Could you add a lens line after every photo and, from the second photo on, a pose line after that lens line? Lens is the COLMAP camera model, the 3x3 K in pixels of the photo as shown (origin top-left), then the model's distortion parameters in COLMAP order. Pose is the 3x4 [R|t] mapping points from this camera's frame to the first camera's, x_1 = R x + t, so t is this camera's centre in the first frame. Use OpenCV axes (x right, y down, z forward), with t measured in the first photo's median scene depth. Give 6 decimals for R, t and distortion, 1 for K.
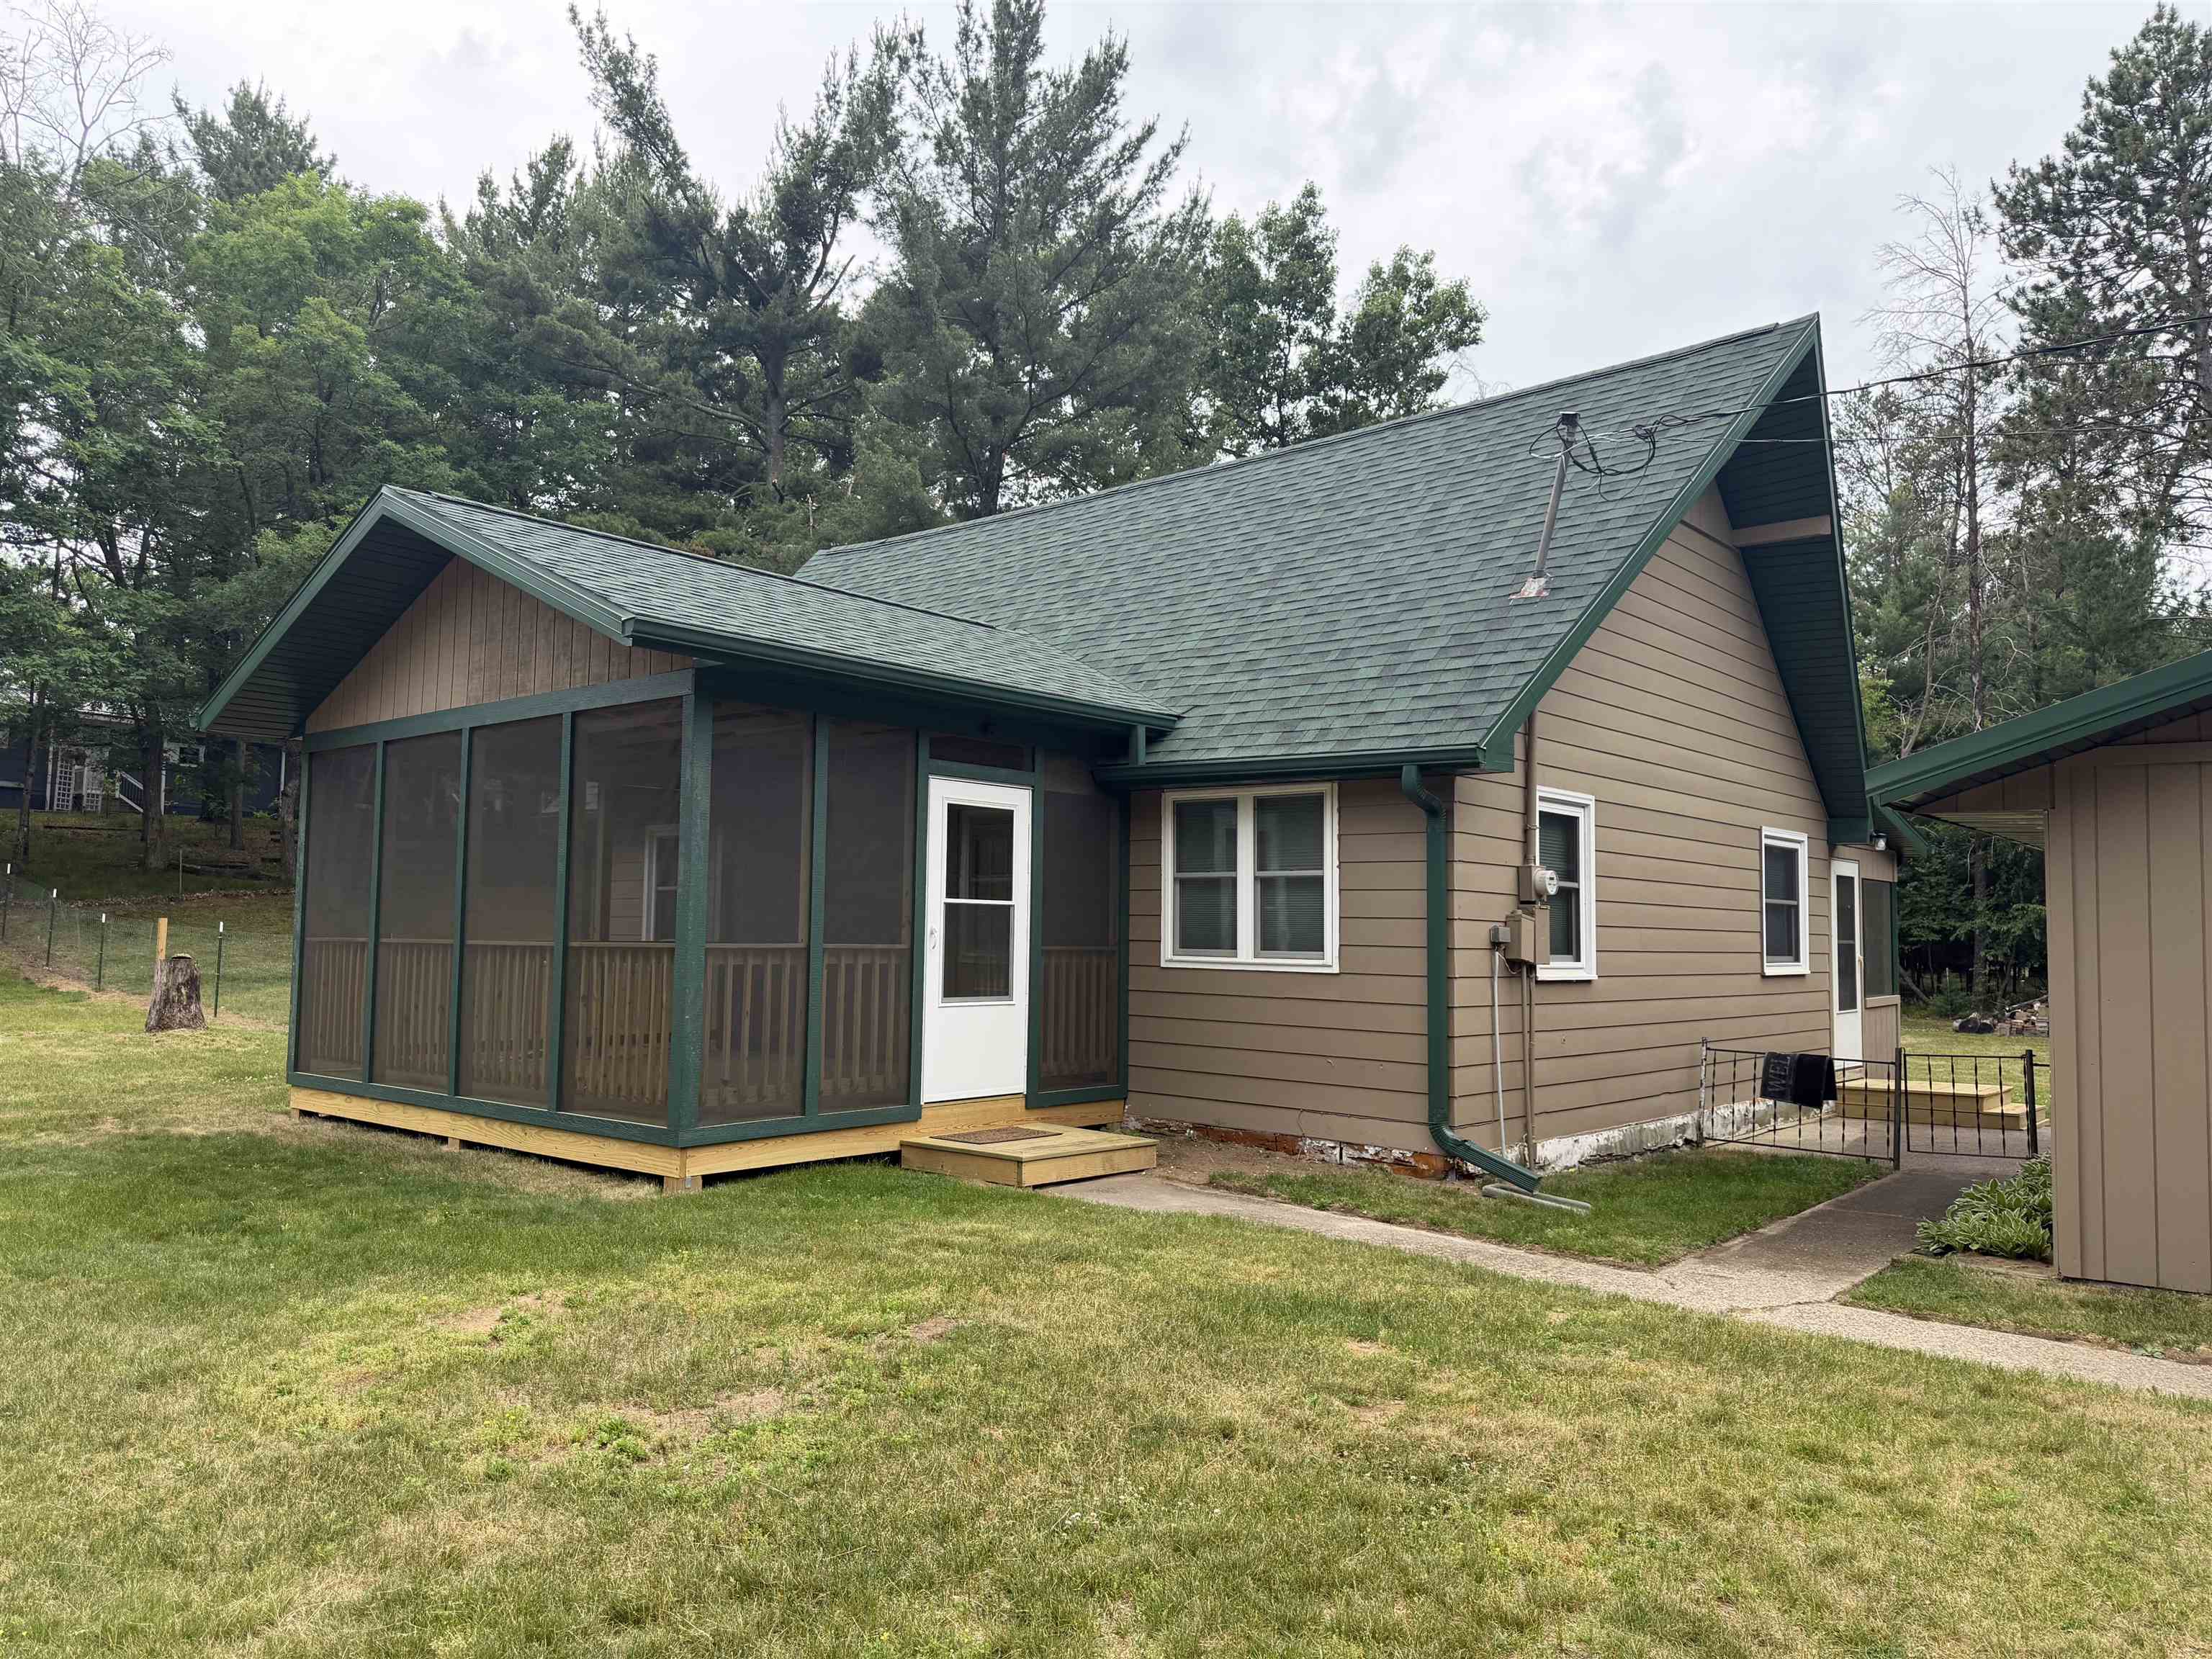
lens RADIAL K [[1570.8, 0, 1109.6], [0, 1570.8, 826.9], [0, 0, 1]] dist [0.014788, -0.016093]
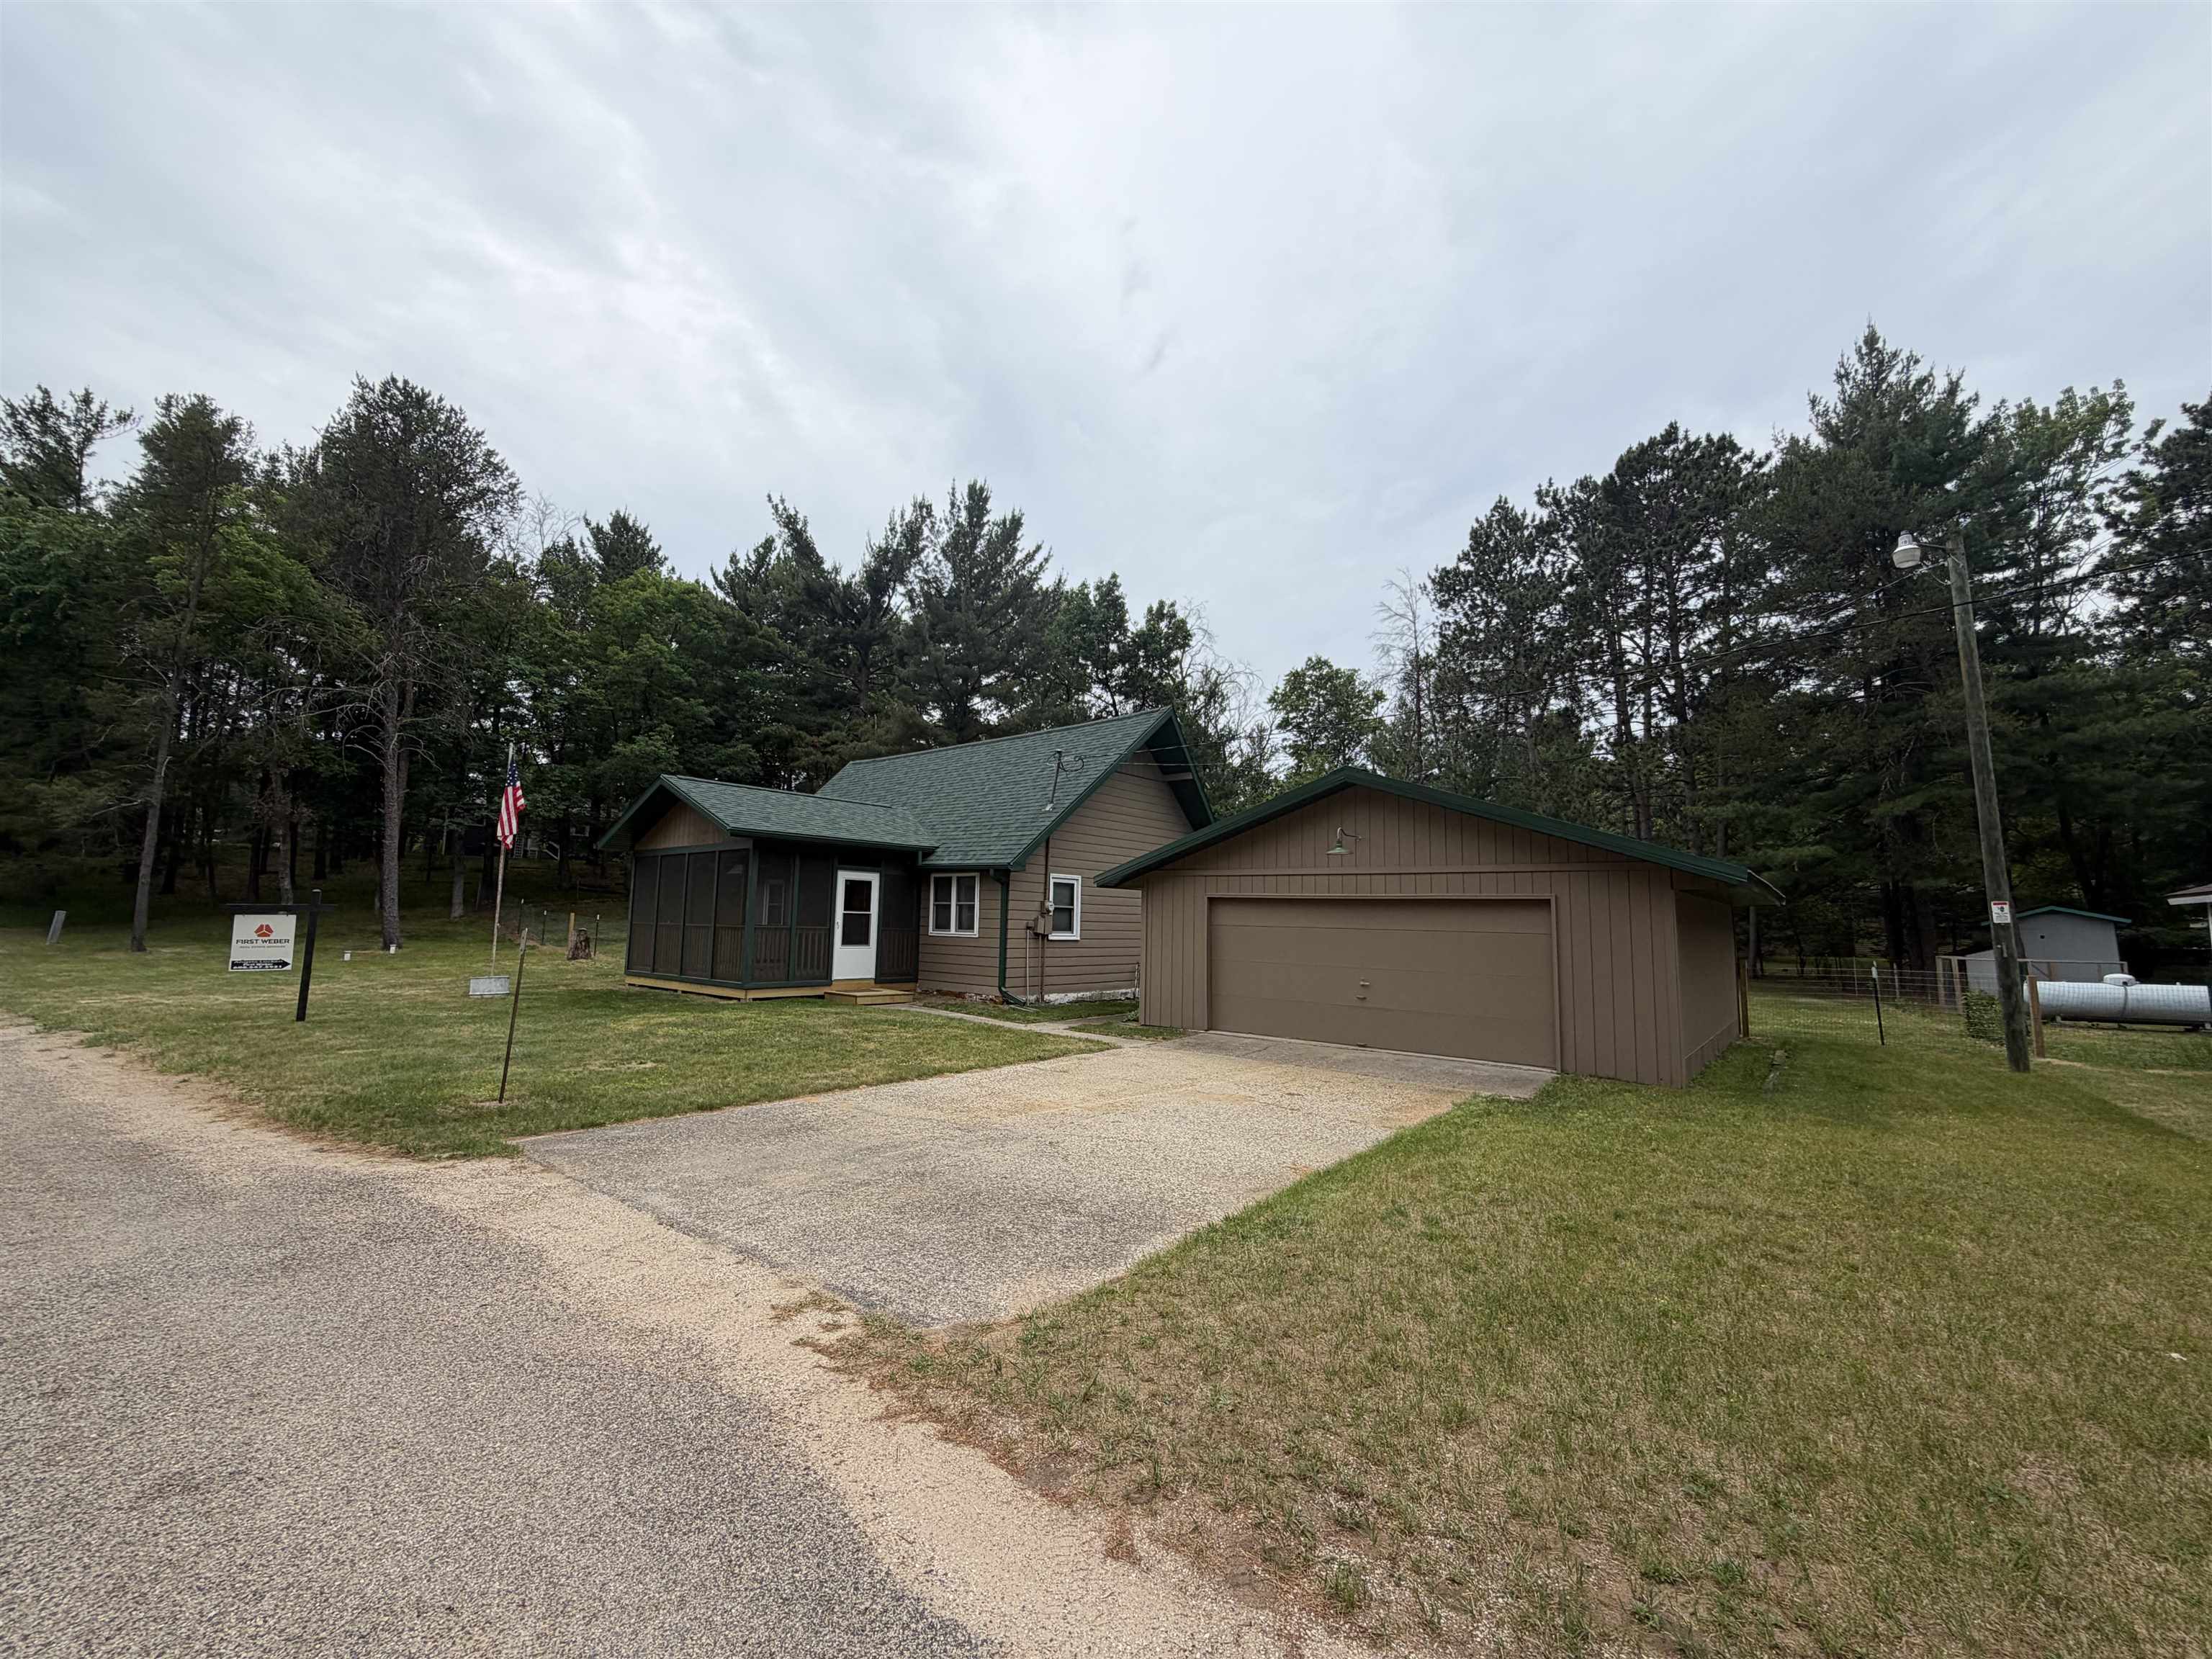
lens RADIAL K [[876.1, 0, 1099.2], [0, 876.1, 824.5], [0, 0, 1]] dist [-0.003852, 0.000041]
pose [[0.999919, 0.005859, 0.011294, 0.099485], [-0.005385, 0.999125, -0.041481, -0.014852], [-0.011527, 0.041417, 0.999075, -0.188464]]
